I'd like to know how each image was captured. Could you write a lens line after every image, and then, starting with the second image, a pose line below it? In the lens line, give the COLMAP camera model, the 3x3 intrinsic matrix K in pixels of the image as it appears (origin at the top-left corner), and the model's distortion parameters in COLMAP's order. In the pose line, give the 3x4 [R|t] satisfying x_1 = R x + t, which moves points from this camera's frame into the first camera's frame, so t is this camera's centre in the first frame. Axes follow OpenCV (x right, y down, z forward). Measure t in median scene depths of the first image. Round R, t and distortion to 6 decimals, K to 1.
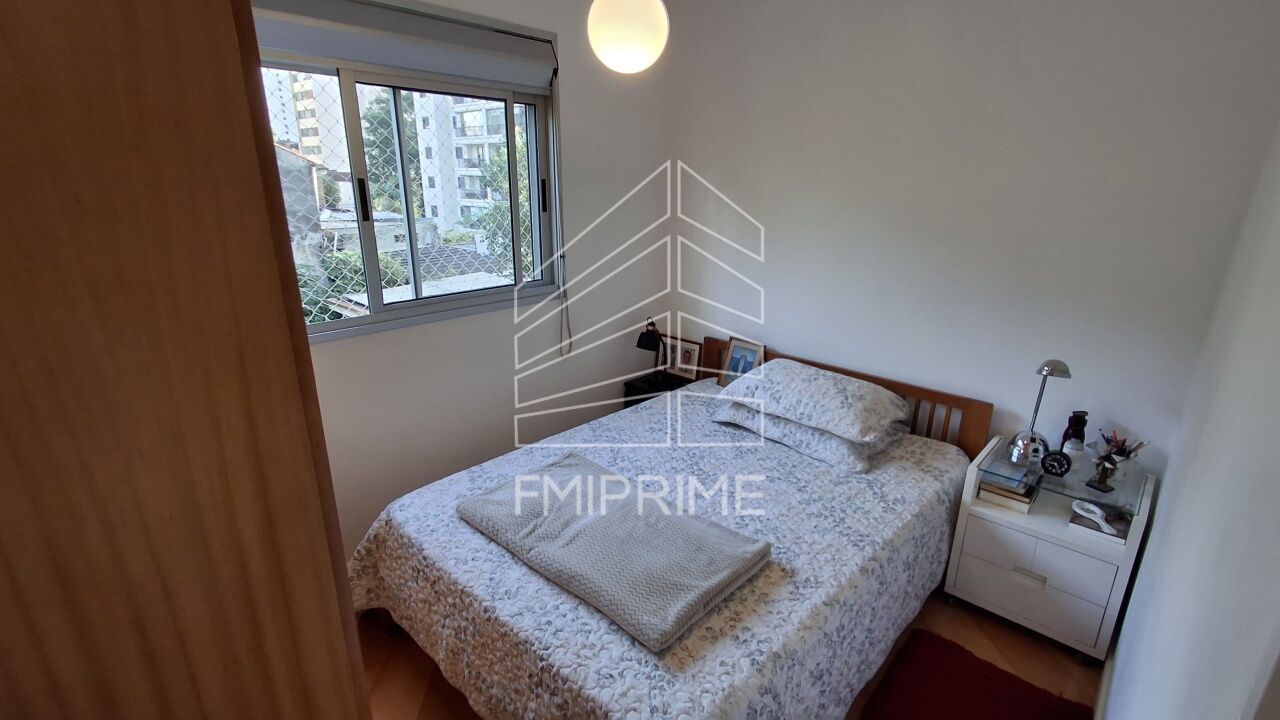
lens RADIAL K [[589.3, 0, 640.0], [0, 589.3, 360.0], [0, 0, 1]] dist [0.008907, -0.000586]
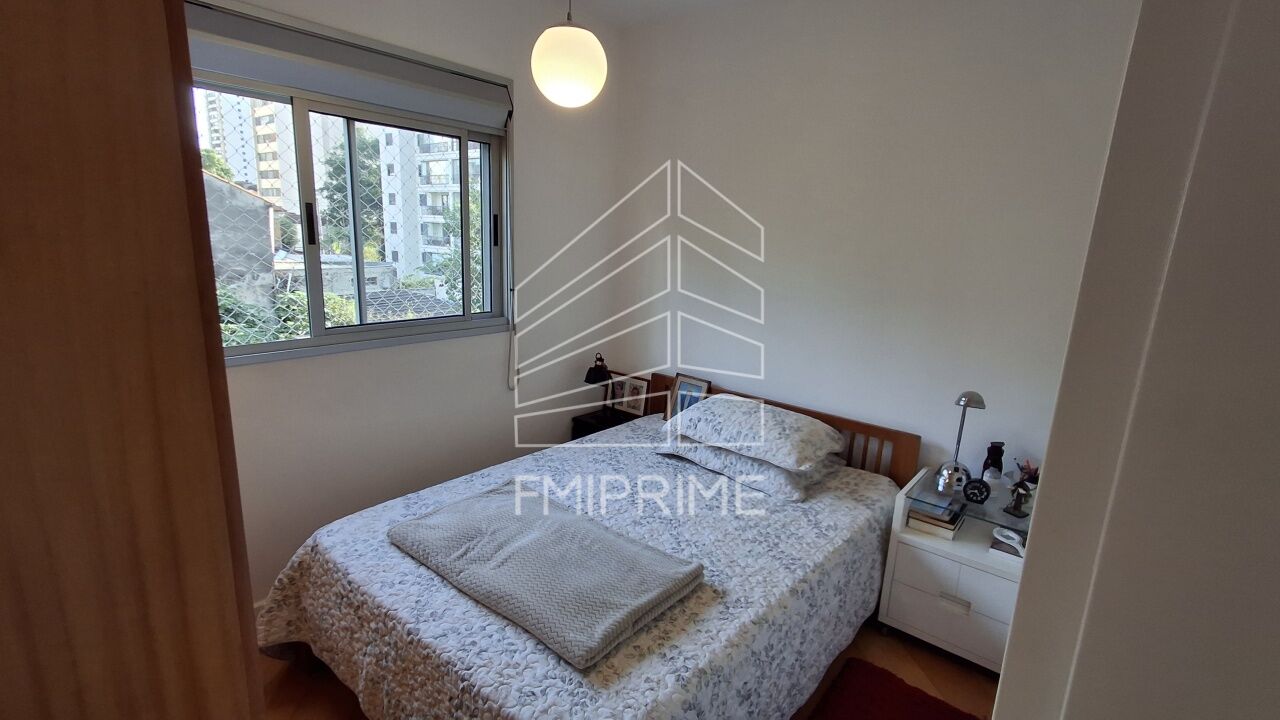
lens RADIAL K [[589.3, 0, 640.0], [0, 589.3, 360.0], [0, 0, 1]] dist [0.008907, -0.000586]
pose [[0.997590, 0.020090, 0.066413, 0.034902], [-0.014400, 0.996271, -0.085071, 0.043473], [-0.067875, 0.083909, 0.994159, -0.022579]]
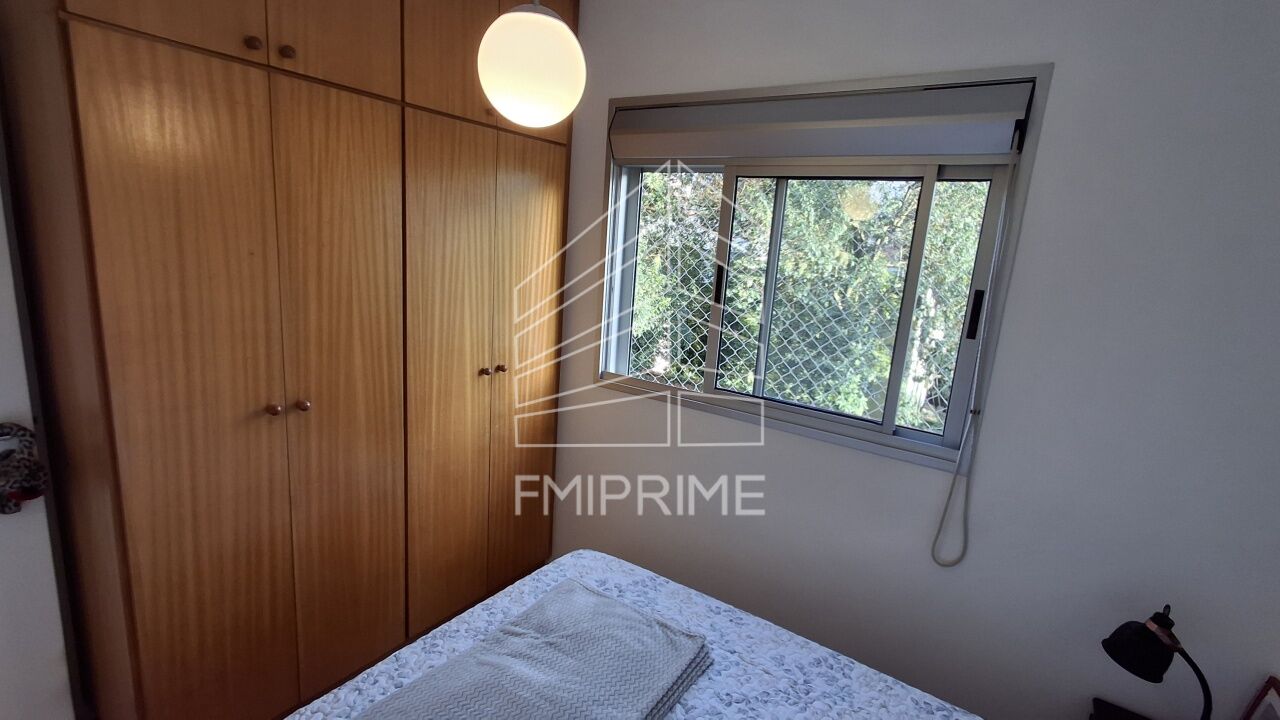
lens RADIAL K [[586.6, 0, 657.2], [0, 586.6, 365.2], [0, 0, 1]] dist [0.010960, -0.000851]
pose [[0.167386, 0.196599, -0.966091, 0.599213], [-0.369111, 0.921143, 0.123499, -0.258384], [0.914188, 0.335923, 0.226753, 0.807324]]
